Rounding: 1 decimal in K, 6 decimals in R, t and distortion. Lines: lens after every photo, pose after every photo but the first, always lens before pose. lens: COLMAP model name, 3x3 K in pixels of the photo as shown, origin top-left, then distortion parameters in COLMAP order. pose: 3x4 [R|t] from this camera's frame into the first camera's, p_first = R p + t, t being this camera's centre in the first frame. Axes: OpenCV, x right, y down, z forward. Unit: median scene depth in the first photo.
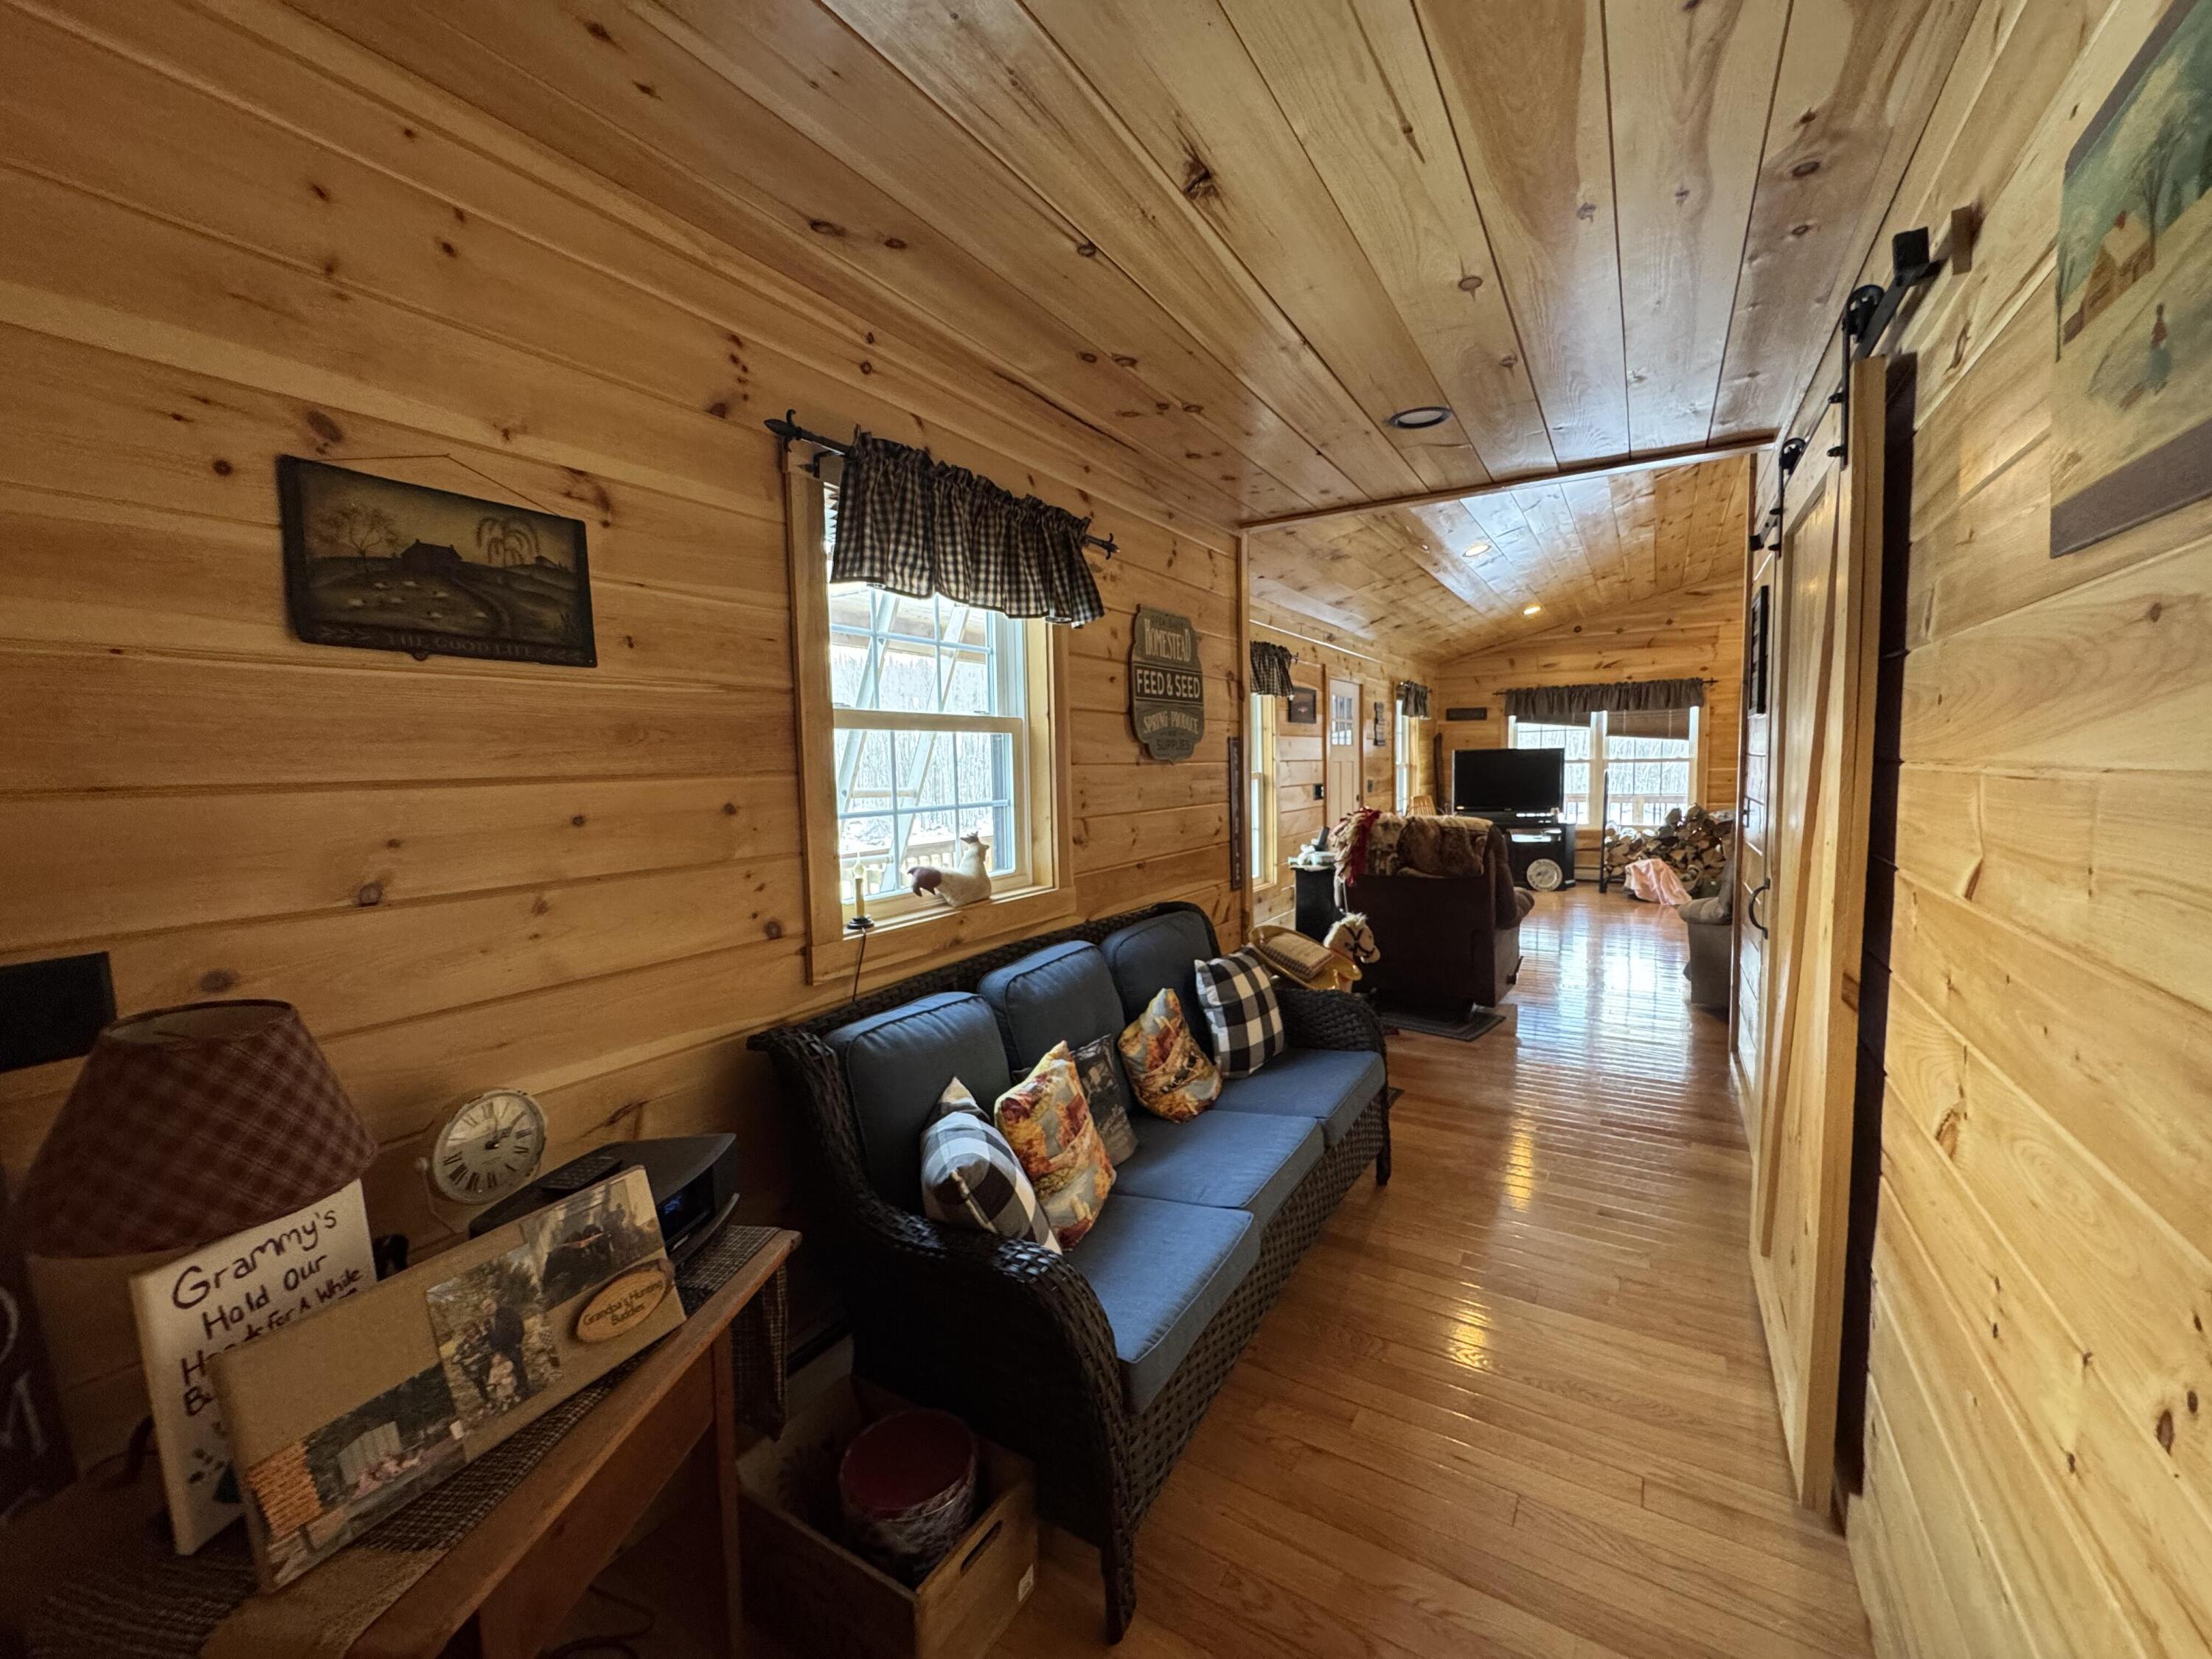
lens RADIAL K [[886.4, 0, 1109.1], [0, 886.4, 831.7], [0, 0, 1]] dist [-0.005196, 0.000830]
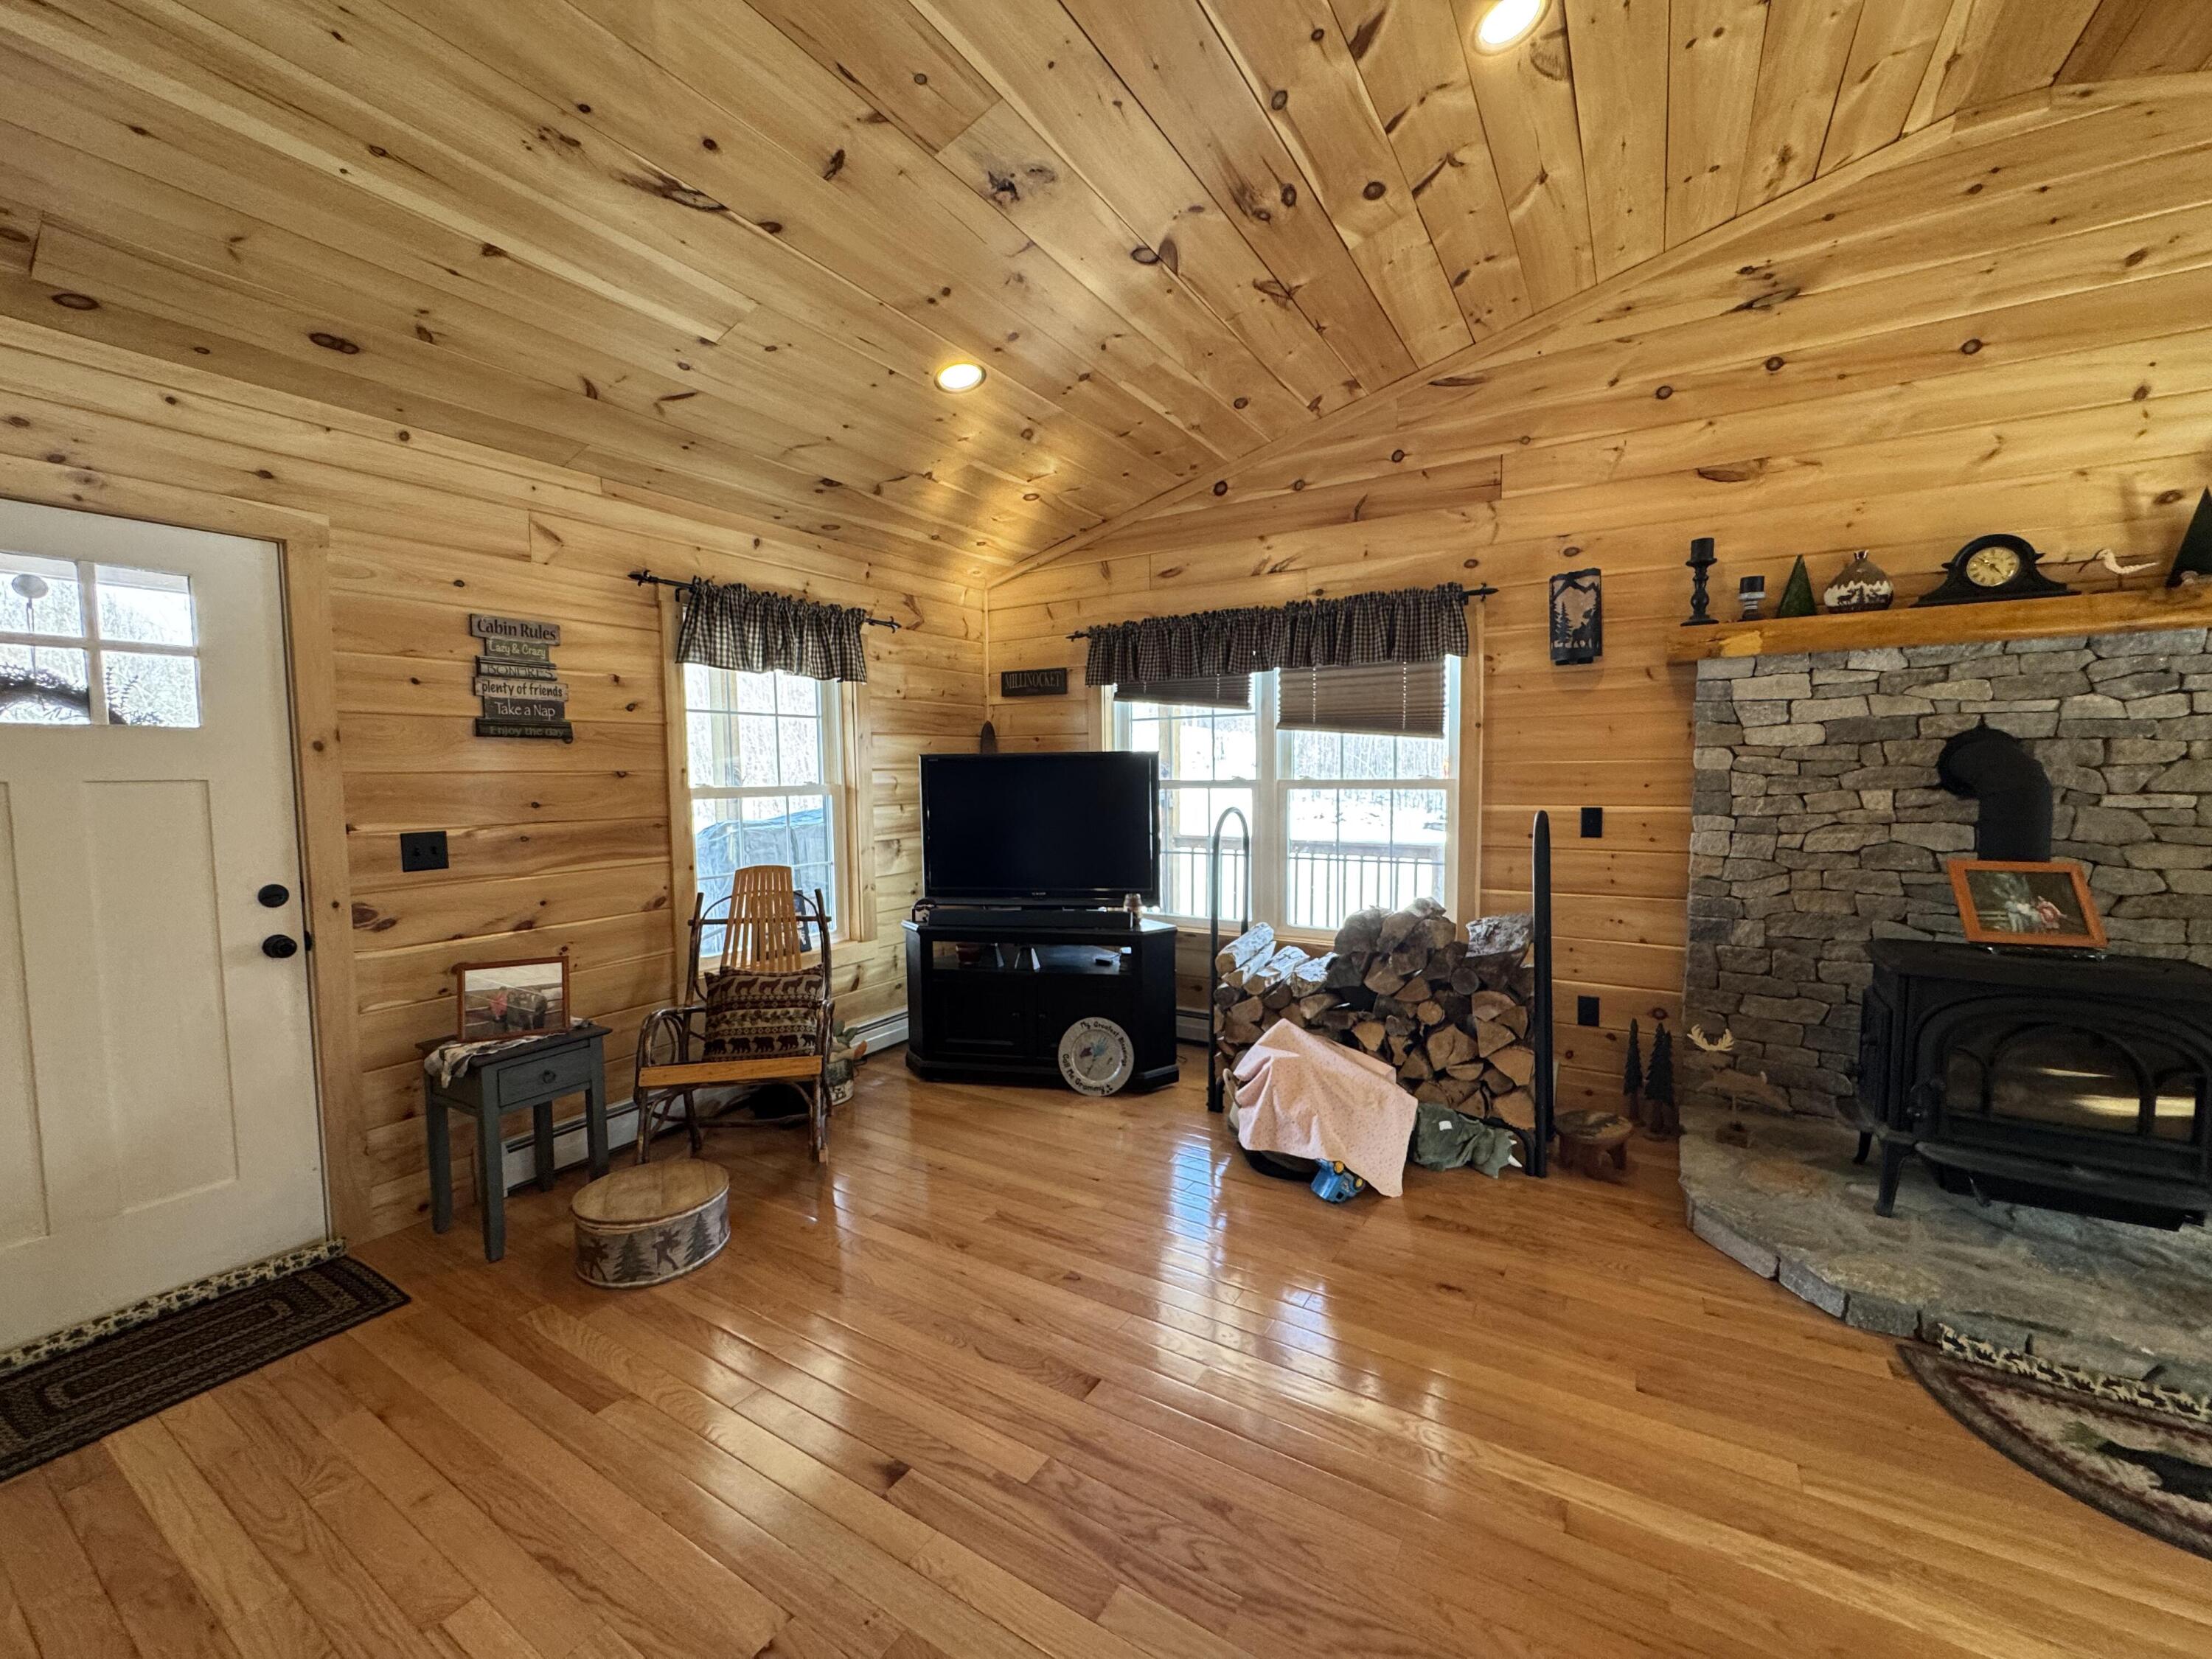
lens RADIAL K [[886.4, 0, 1108.8], [0, 886.4, 830.7], [0, 0, 1]] dist [-0.005196, 0.000830]
pose [[0.999928, 0.011493, 0.003329, 0.488429], [-0.011441, 0.999818, -0.015236, -0.050296], [-0.003503, 0.015196, 0.999878, 0.572661]]
